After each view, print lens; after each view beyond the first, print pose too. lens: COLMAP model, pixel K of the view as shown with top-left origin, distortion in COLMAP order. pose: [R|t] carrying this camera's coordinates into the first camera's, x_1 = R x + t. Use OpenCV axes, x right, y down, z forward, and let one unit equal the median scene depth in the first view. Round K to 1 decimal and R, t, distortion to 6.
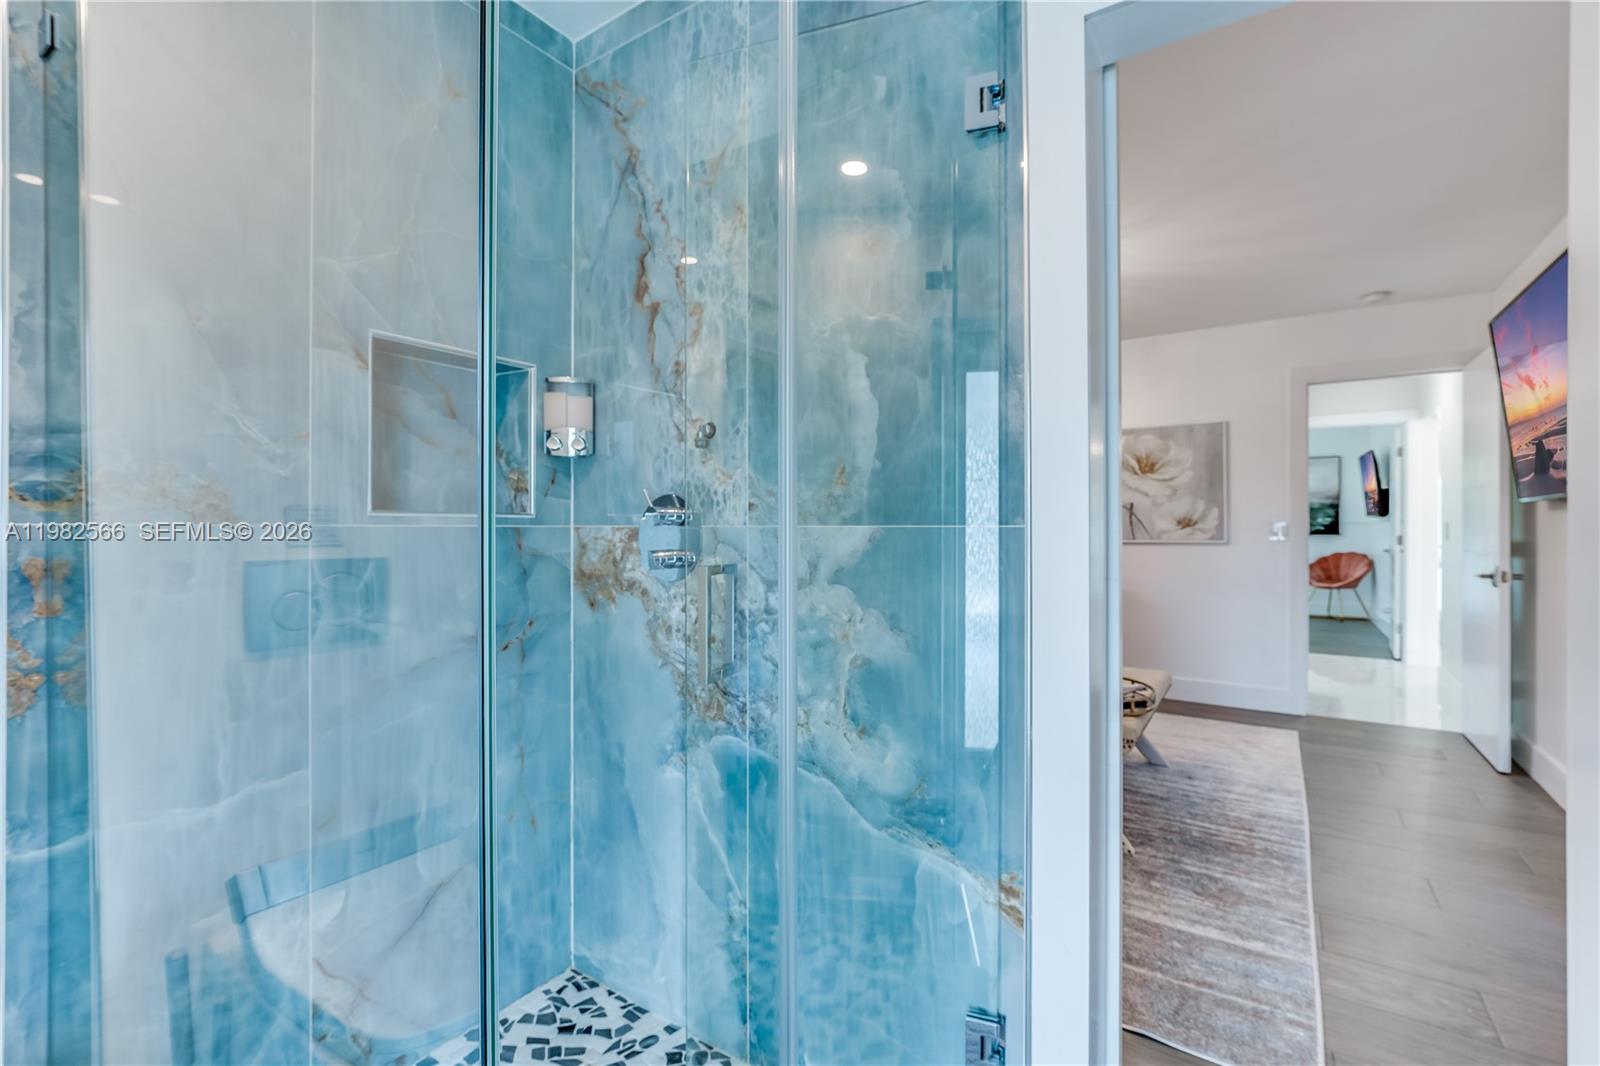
lens RADIAL K [[732.3, 0, 804.7], [0, 732.3, 526.9], [0, 0, 1]] dist [-0.010719, -0.000336]
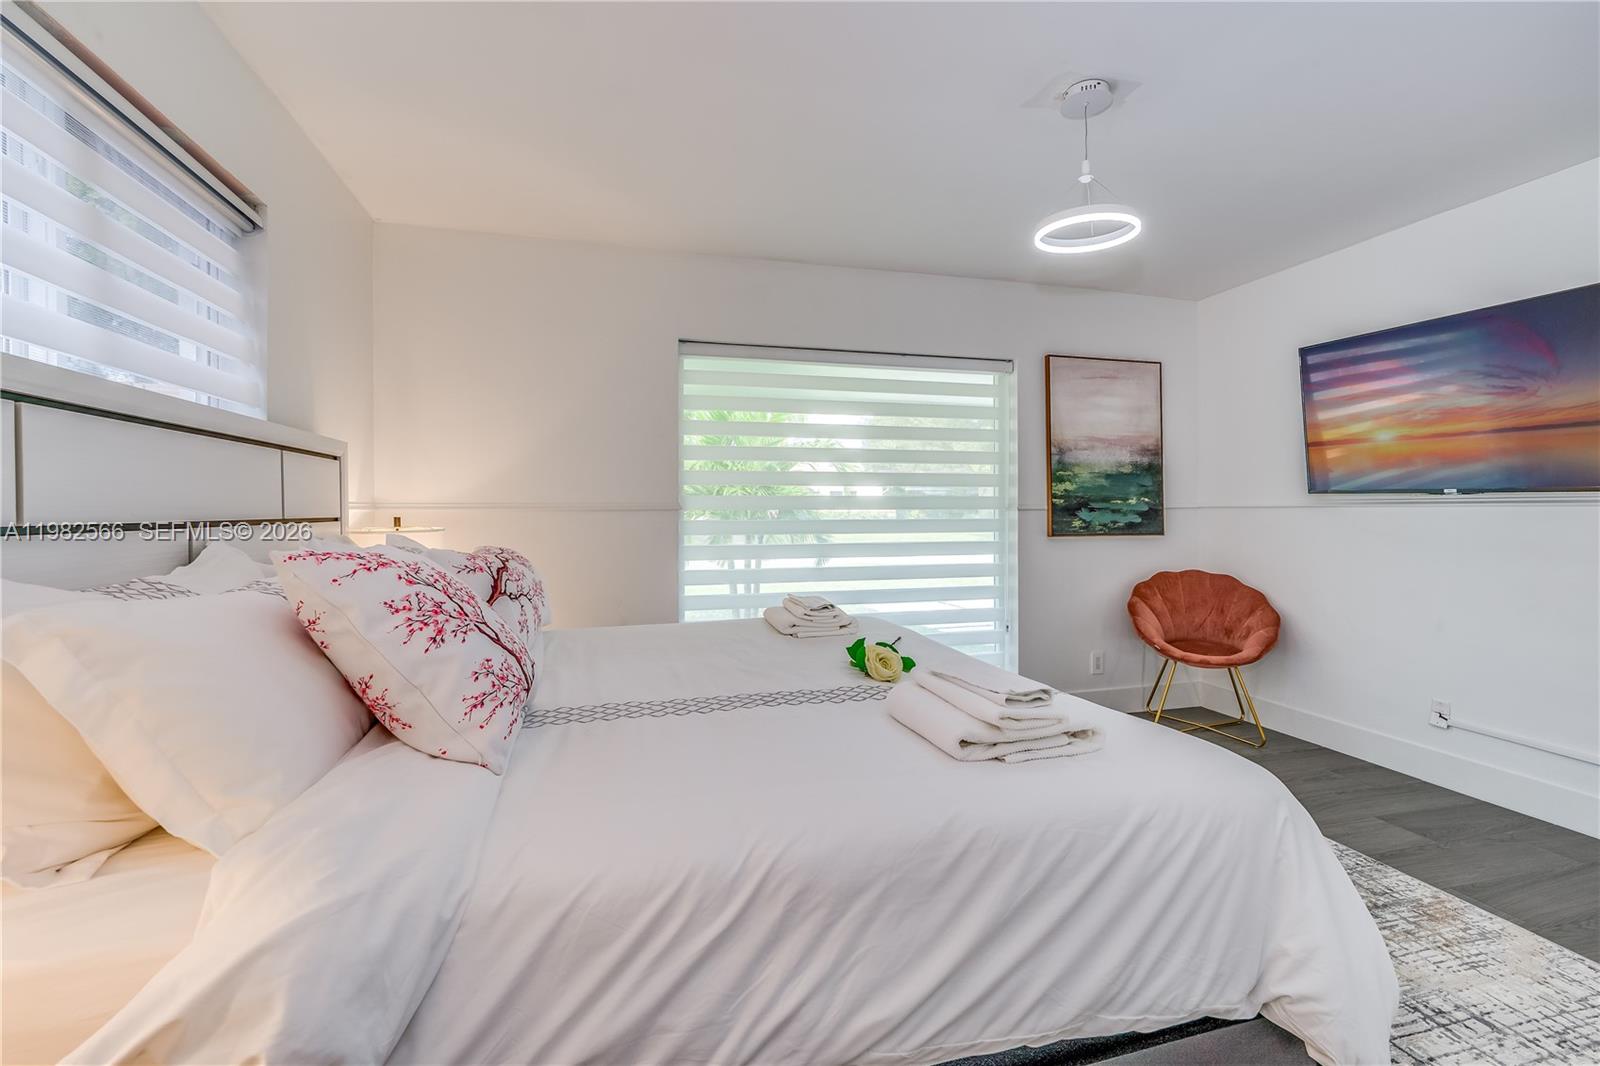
lens RADIAL K [[732.3, 0, 804.7], [0, 732.3, 526.9], [0, 0, 1]] dist [-0.010719, -0.000336]
pose [[0.623807, -0.018549, 0.781358, 0.239796], [0.008826, 0.999822, 0.016688, -0.003248], [-0.781529, -0.003514, 0.623859, 0.887485]]
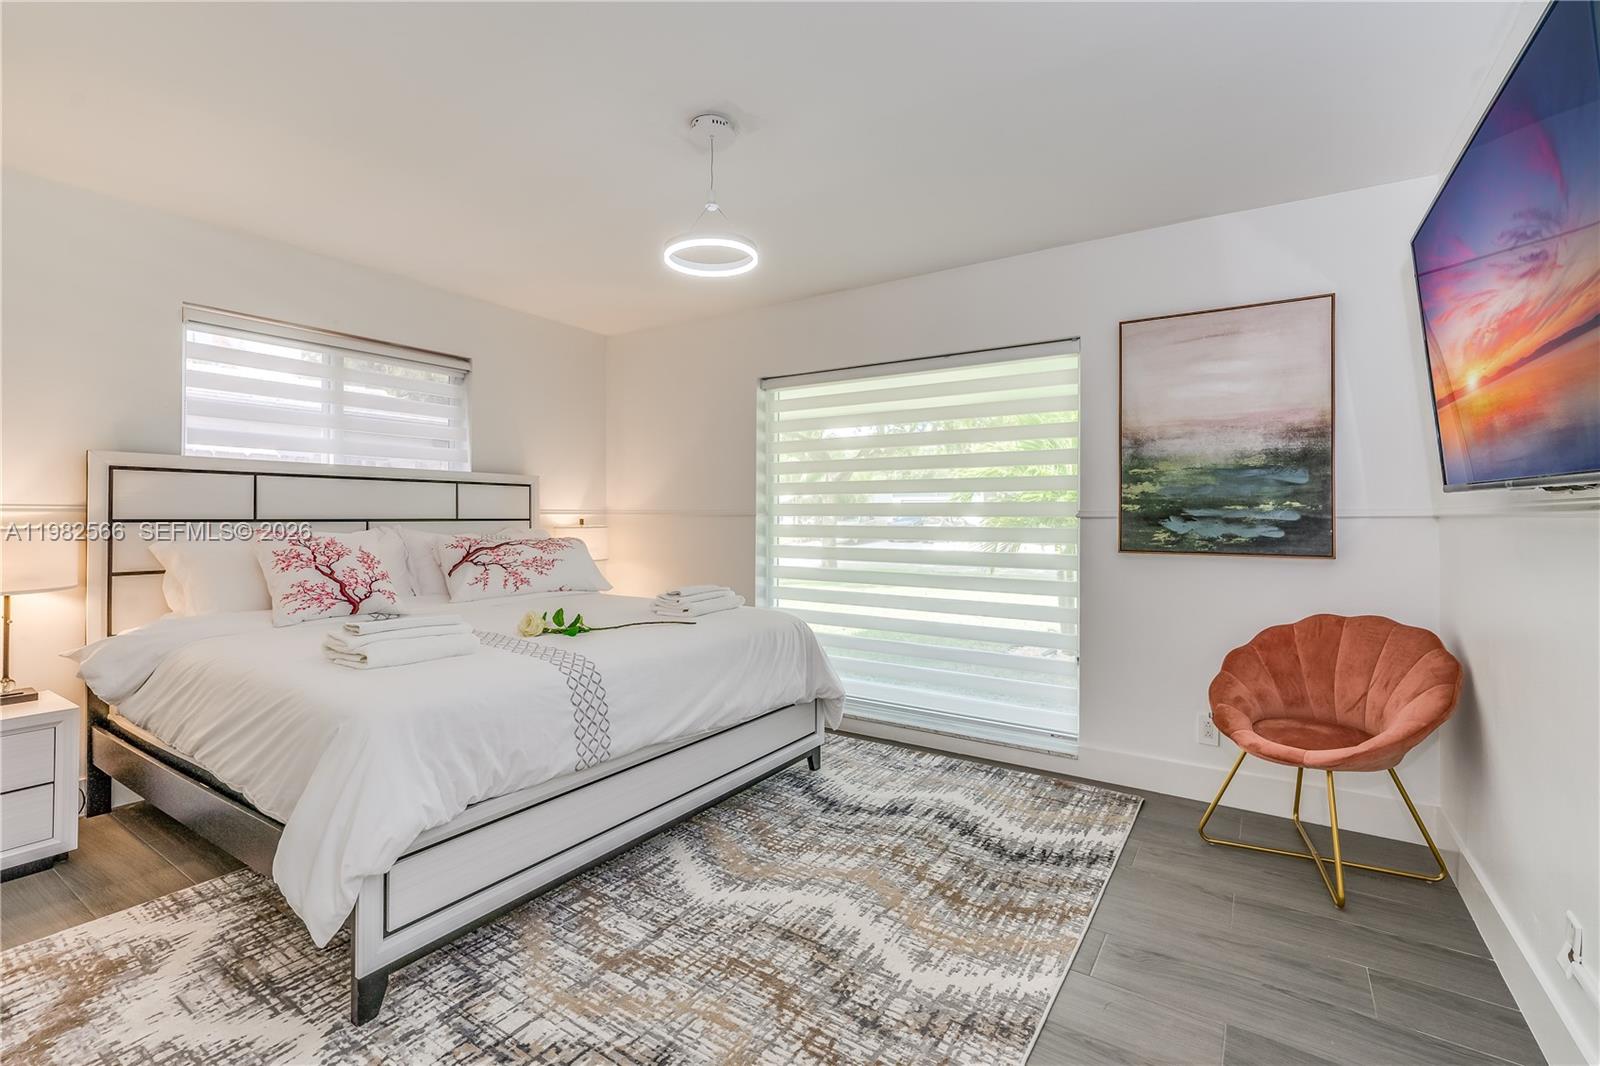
lens RADIAL K [[732.3, 0, 804.7], [0, 732.3, 526.9], [0, 0, 1]] dist [-0.010719, -0.000336]
pose [[0.999810, 0.001240, 0.019471, 0.513739], [-0.001446, 0.999943, 0.010562, -0.004159], [-0.019457, -0.010588, 0.999755, 0.706148]]
